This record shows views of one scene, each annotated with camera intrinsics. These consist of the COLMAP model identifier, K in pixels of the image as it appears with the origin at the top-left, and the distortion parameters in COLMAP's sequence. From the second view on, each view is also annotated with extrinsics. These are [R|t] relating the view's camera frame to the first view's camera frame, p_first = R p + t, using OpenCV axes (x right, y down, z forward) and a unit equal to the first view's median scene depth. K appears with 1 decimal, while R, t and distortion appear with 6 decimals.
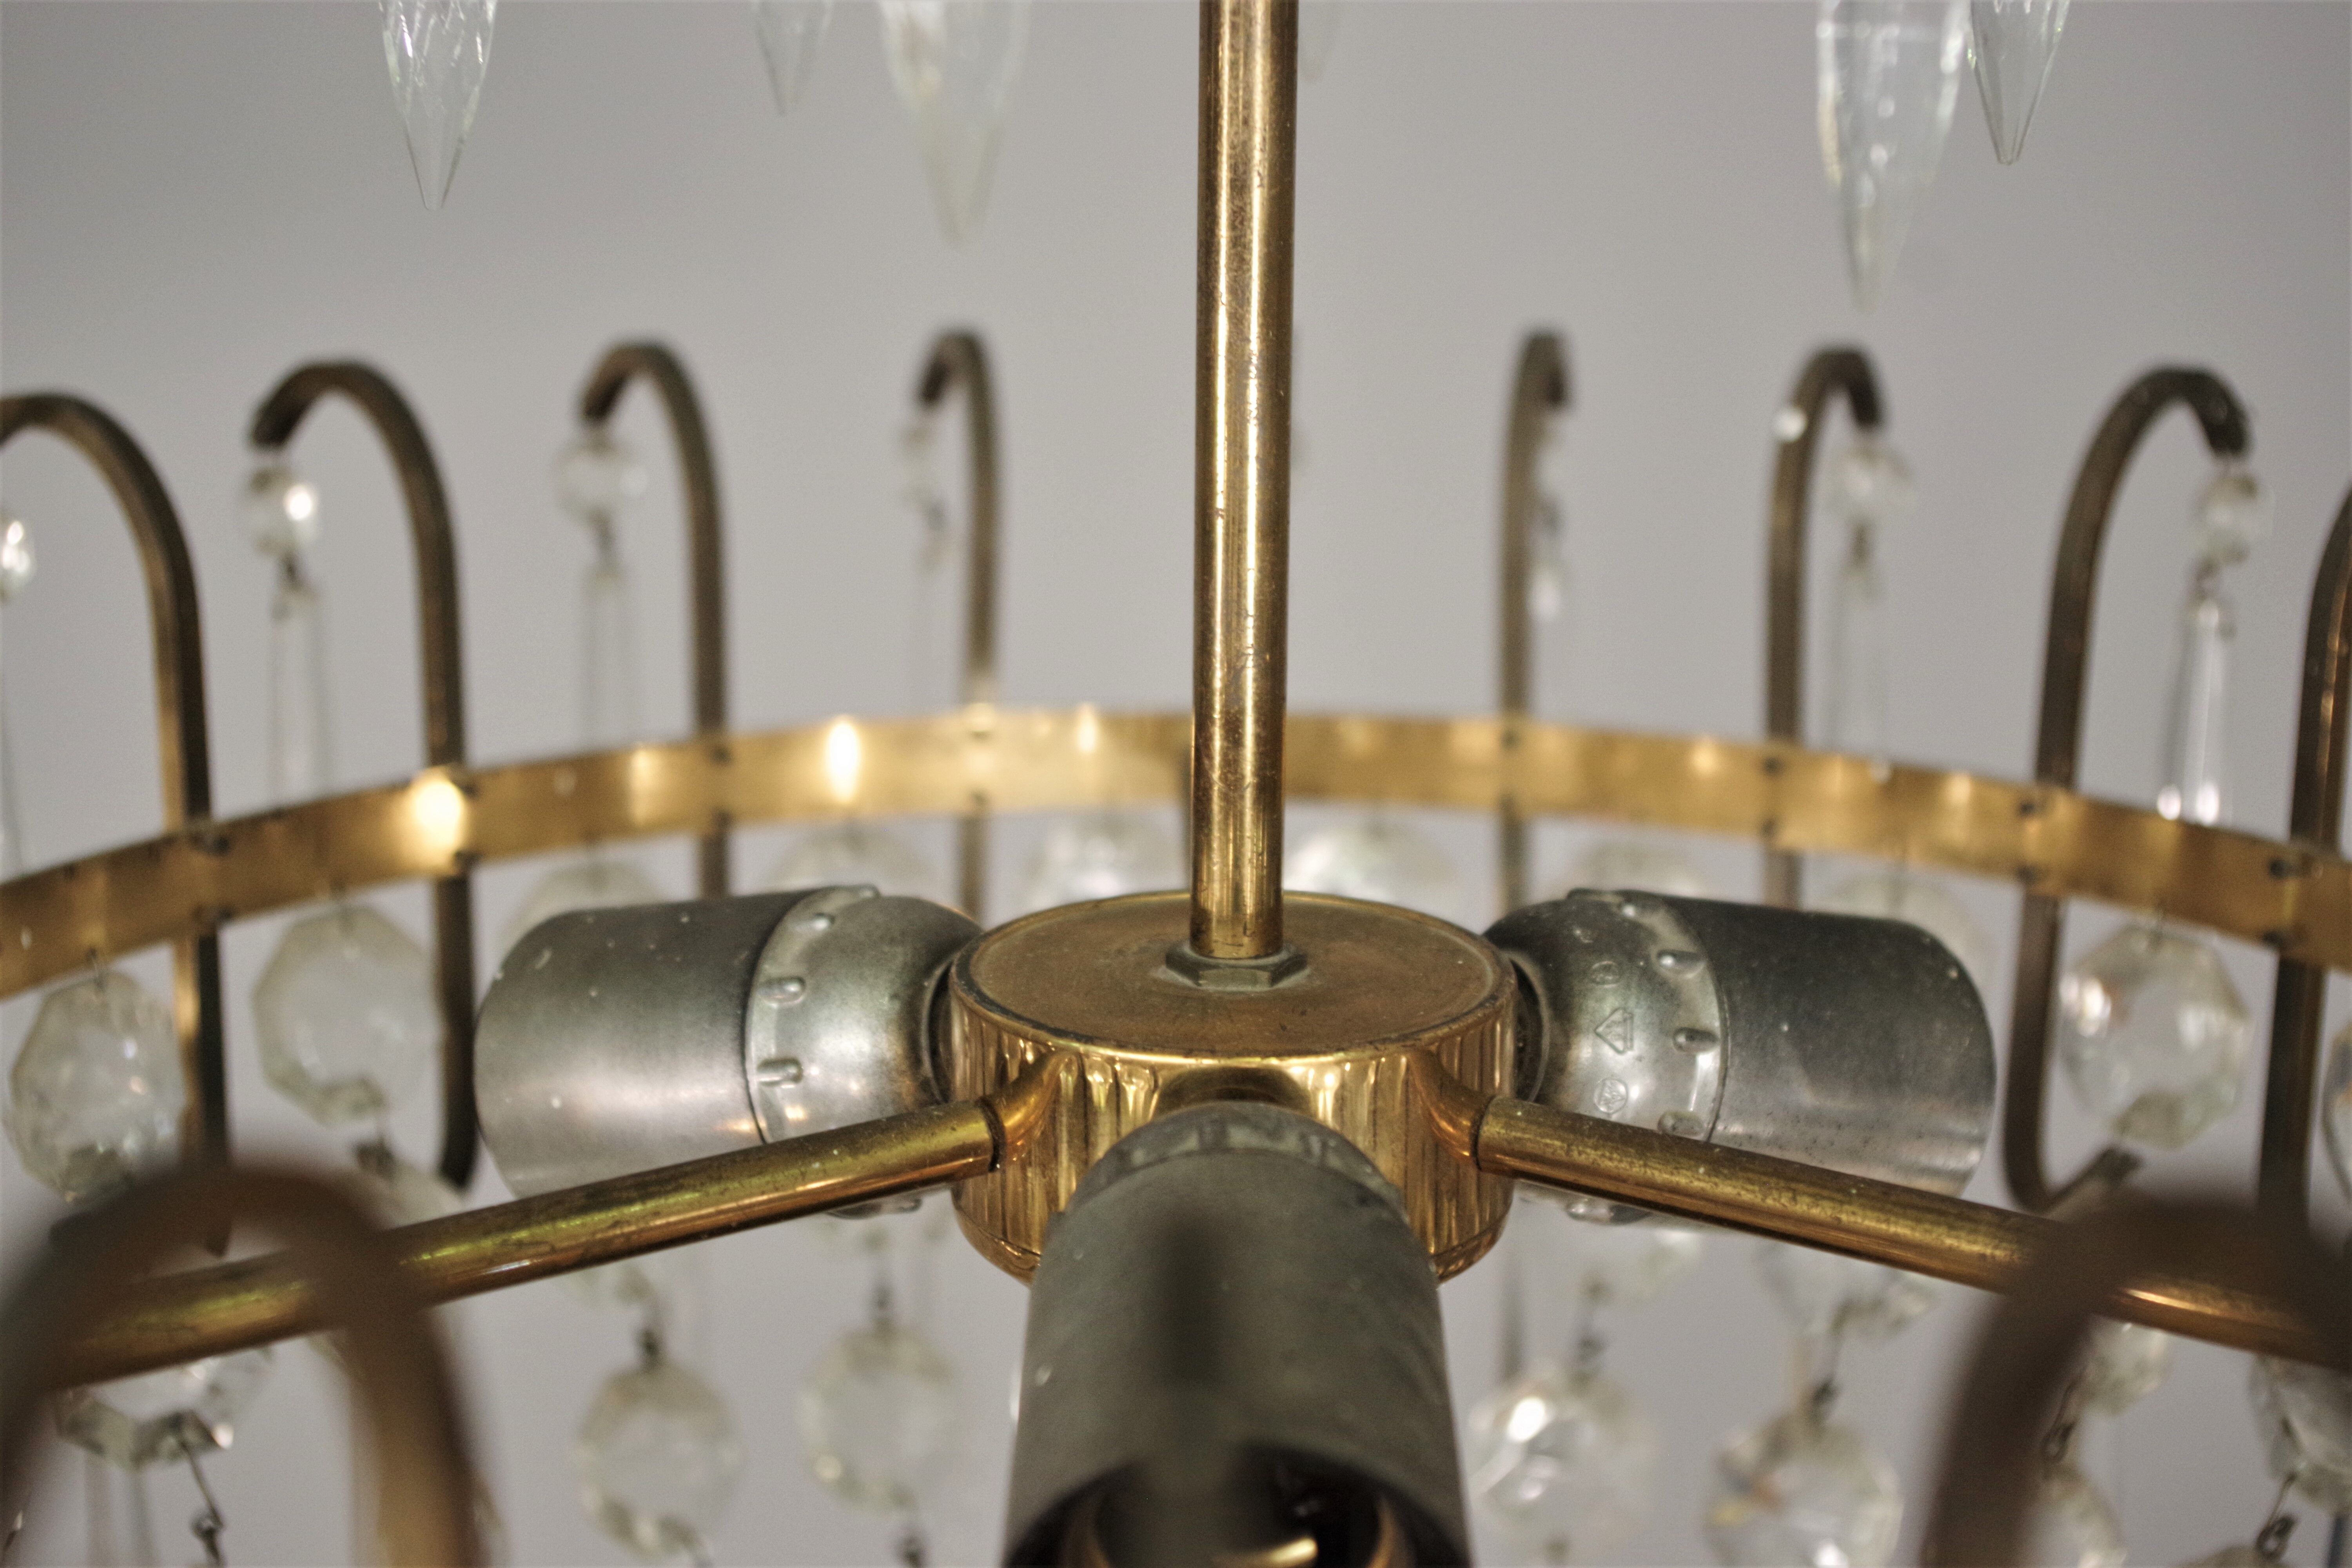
lens RADIAL K [[3427.5, 0, 1177.8], [0, 3427.5, 783.9], [0, 0, 1]] dist [-0.008419, 0.000000]
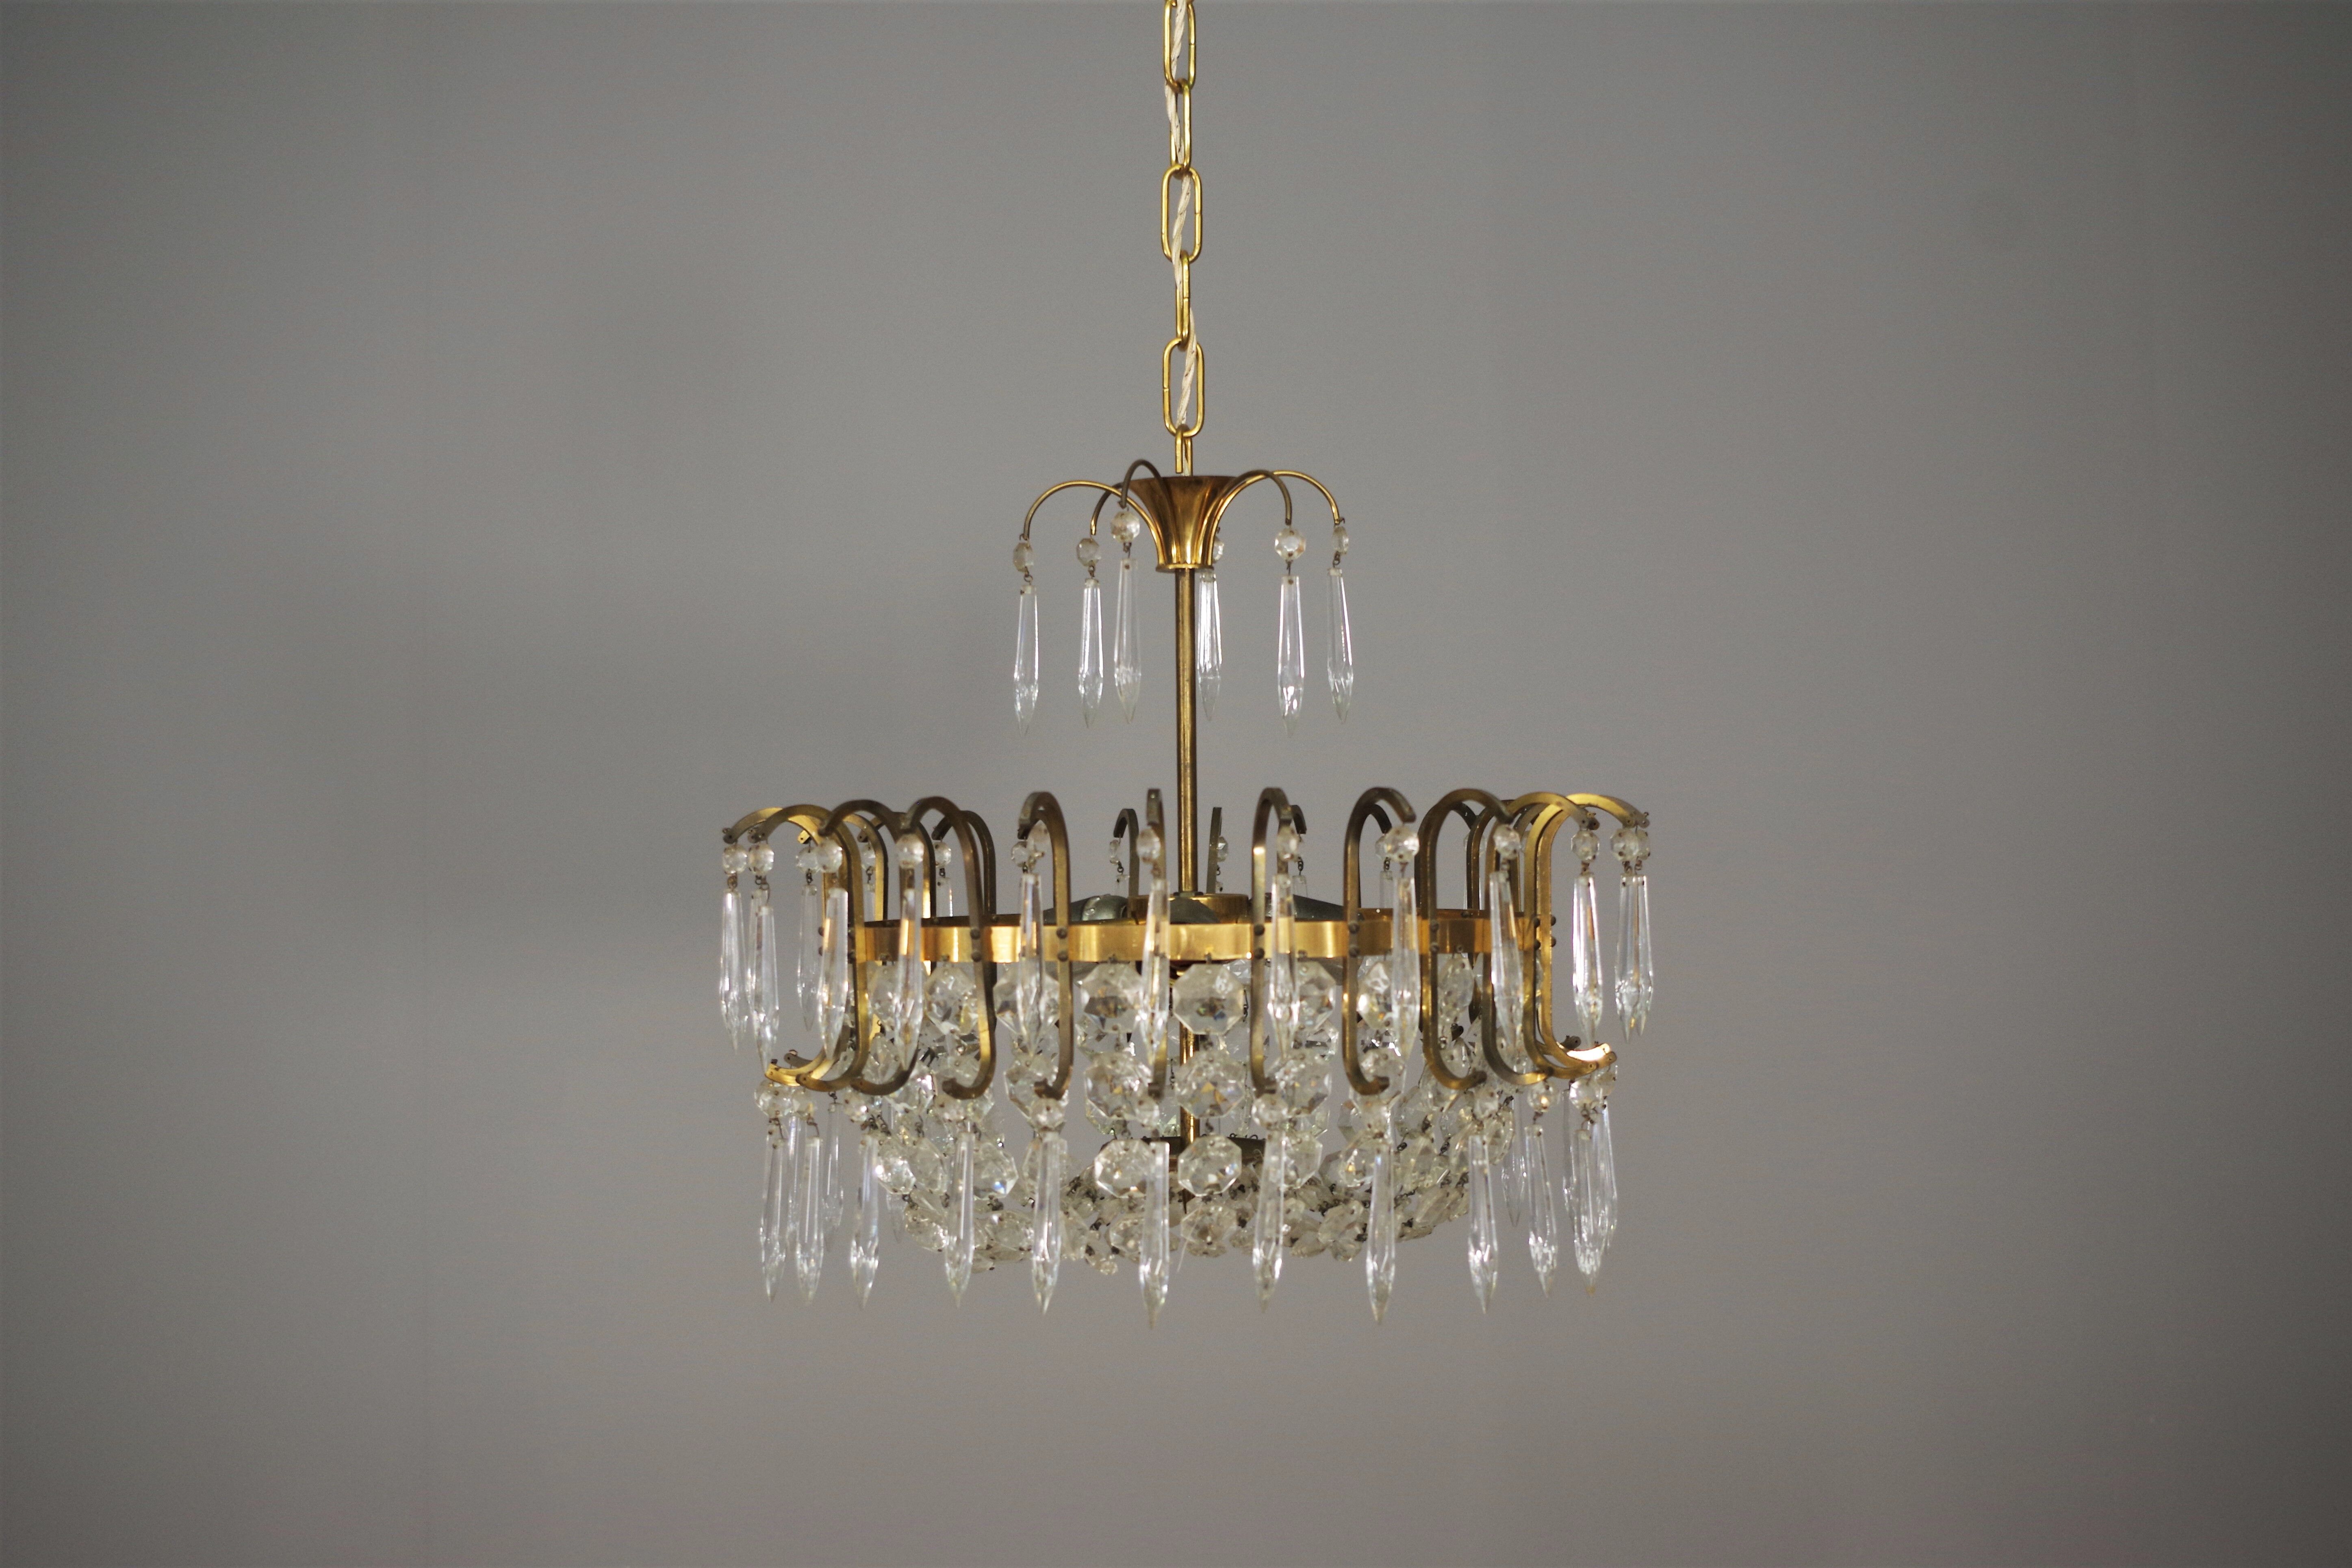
lens RADIAL K [[2654.3, 0, 1165.9], [0, 2654.3, 789.9], [0, 0, 1]] dist [-0.009376, 0.000000]
pose [[0.998788, -0.016988, -0.046195, 0.107348], [0.004951, 0.968462, -0.249113, 0.558630], [0.048970, 0.248582, 0.967372, -1.728245]]
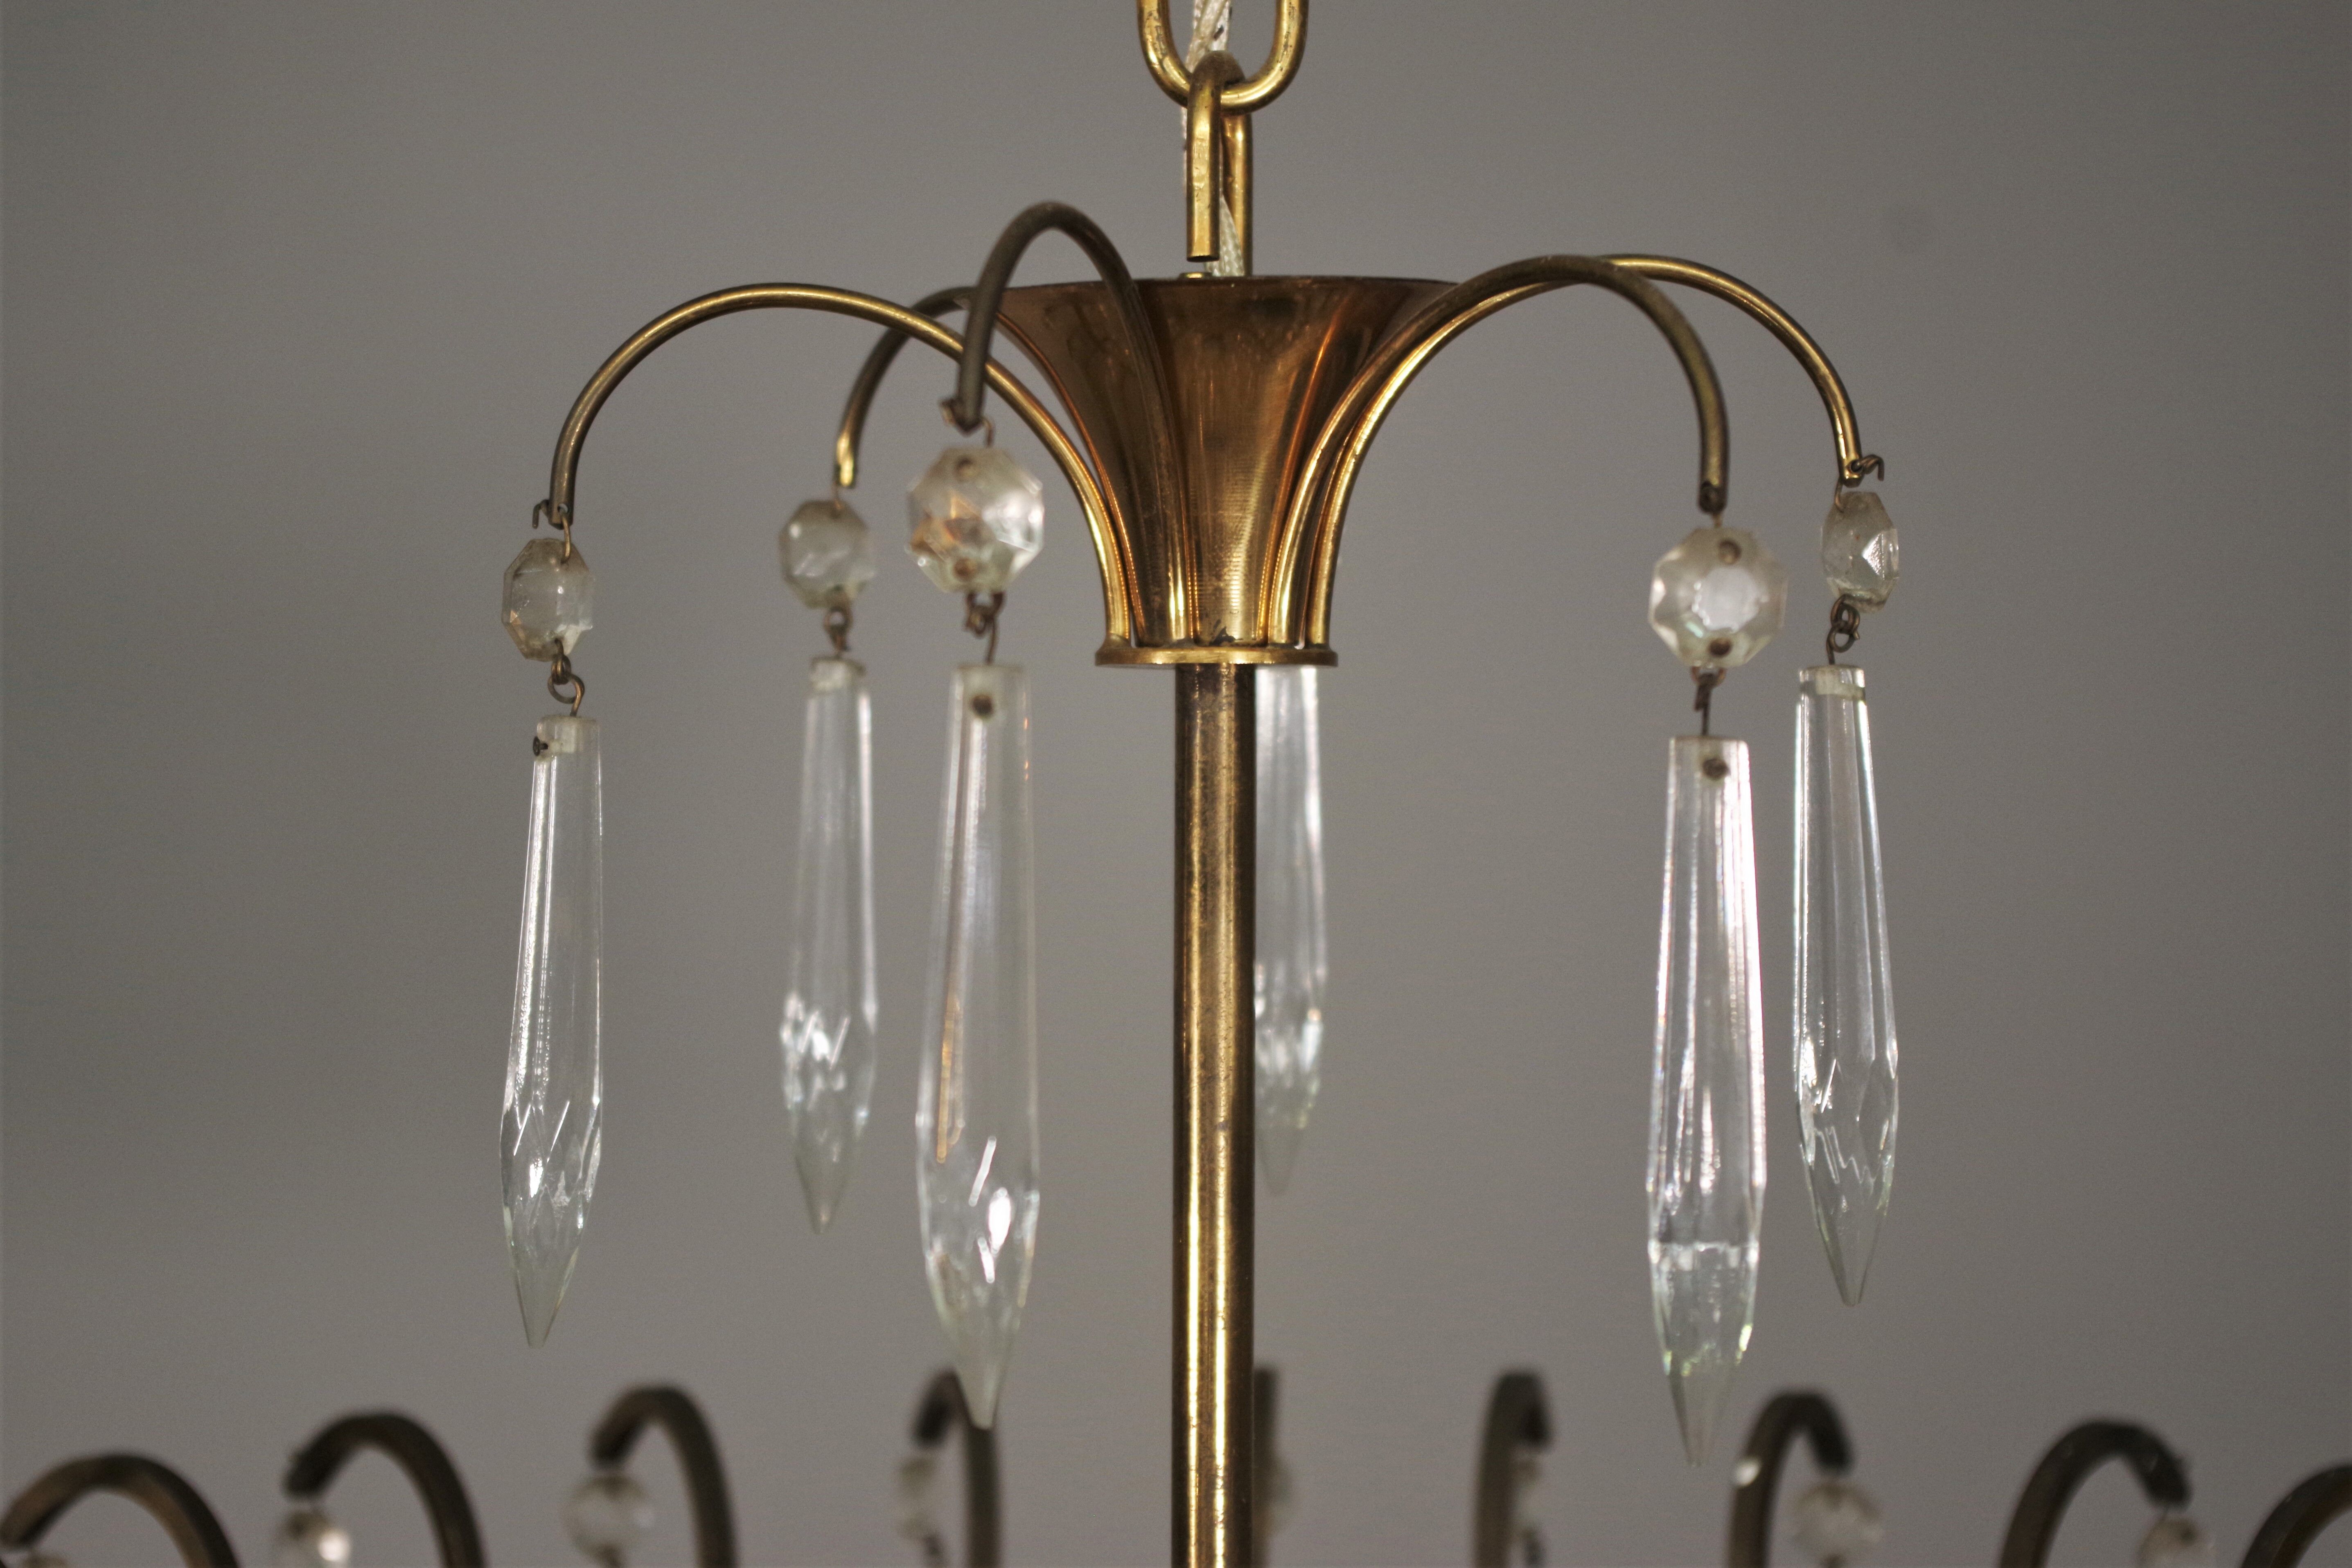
lens RADIAL K [[4133.8, 0, 1119.1], [0, 4133.8, 876.3], [0, 0, 1]] dist [0.027250, 0.000000]
pose [[0.999833, -0.004026, -0.017811, 0.008711], [0.000176, 0.977471, -0.211068, -0.014857], [0.018259, 0.211029, 0.977309, -0.281713]]
